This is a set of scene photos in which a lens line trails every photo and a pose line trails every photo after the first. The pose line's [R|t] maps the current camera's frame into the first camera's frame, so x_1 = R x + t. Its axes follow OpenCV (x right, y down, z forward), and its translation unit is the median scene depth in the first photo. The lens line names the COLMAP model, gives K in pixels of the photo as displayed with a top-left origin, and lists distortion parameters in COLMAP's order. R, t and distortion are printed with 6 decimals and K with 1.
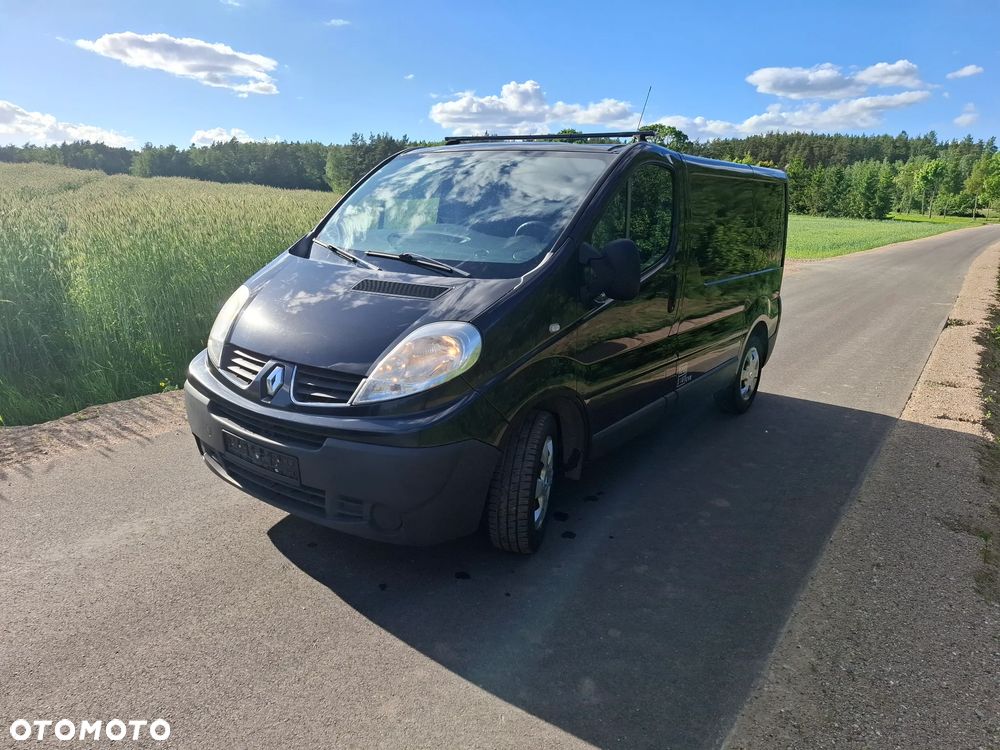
lens RADIAL K [[720.5, 0, 498.3], [0, 720.5, 349.1], [0, 0, 1]] dist [0.038158, -0.003469]
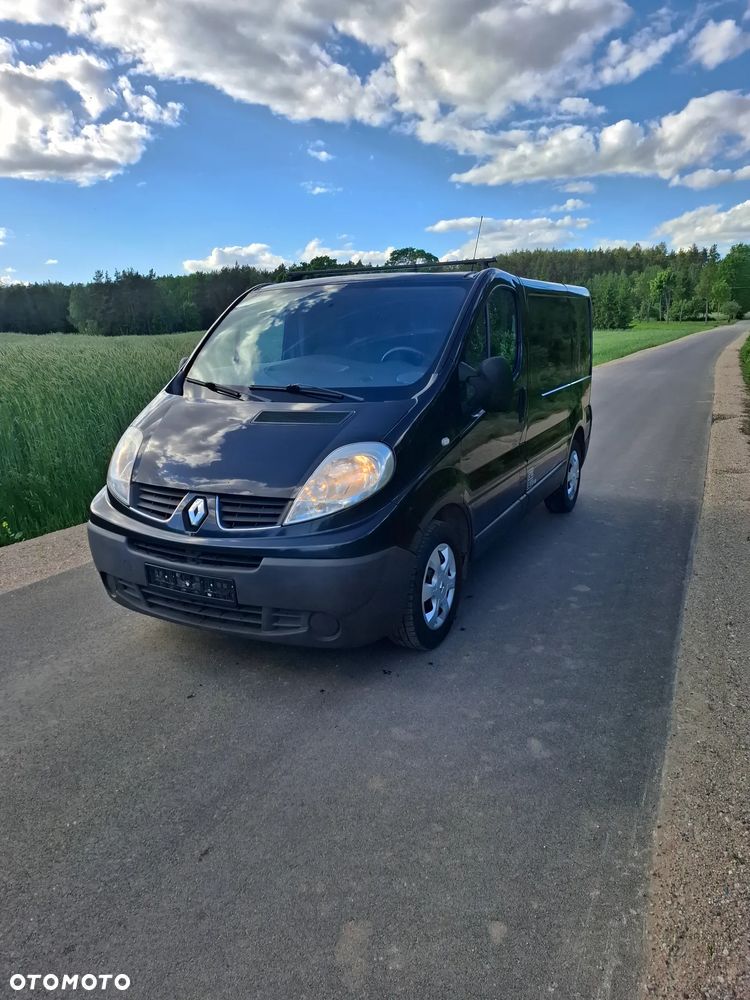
lens RADIAL K [[716.3, 0, 359.6], [0, 716.3, 499.4], [0, 0, 1]] dist [0.076490, -0.063481]
pose [[0.988426, -0.090178, 0.121993, -0.154352], [0.086659, 0.995662, 0.033863, 0.008352], [-0.124518, -0.022899, 0.991953, -0.057191]]
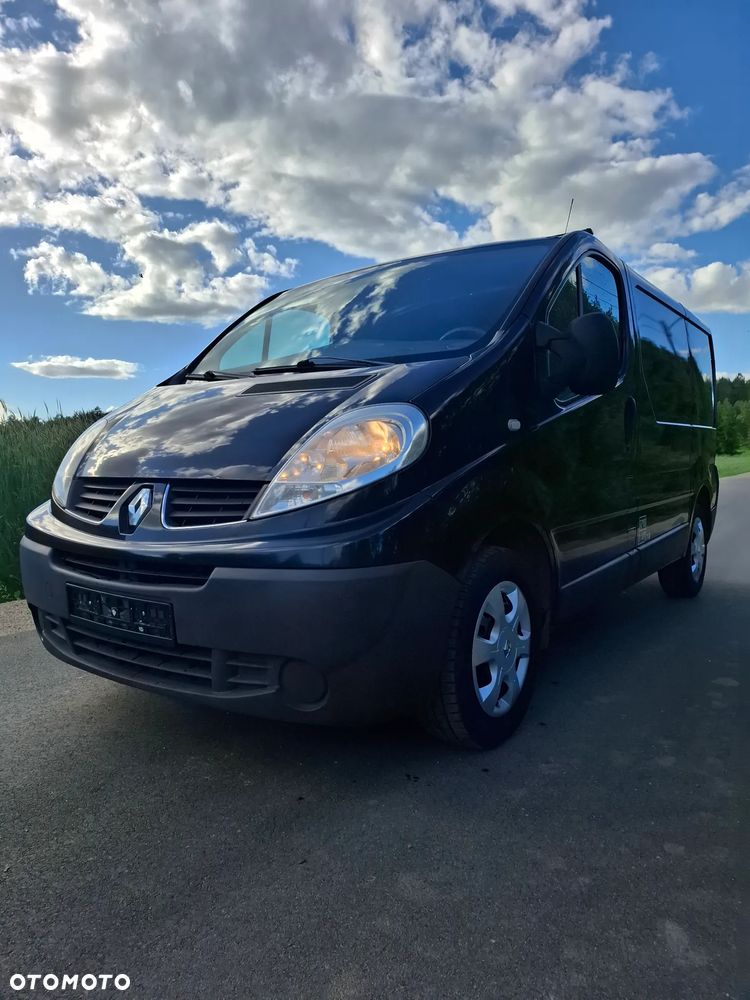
lens RADIAL K [[721.7, 0, 351.2], [0, 721.7, 473.5], [0, 0, 1]] dist [0.000498, -0.002215]
pose [[0.999083, -0.042775, -0.001568, -0.072185], [0.041810, 0.983078, -0.178353, 0.115270], [0.009171, 0.178124, 0.983965, 0.216873]]
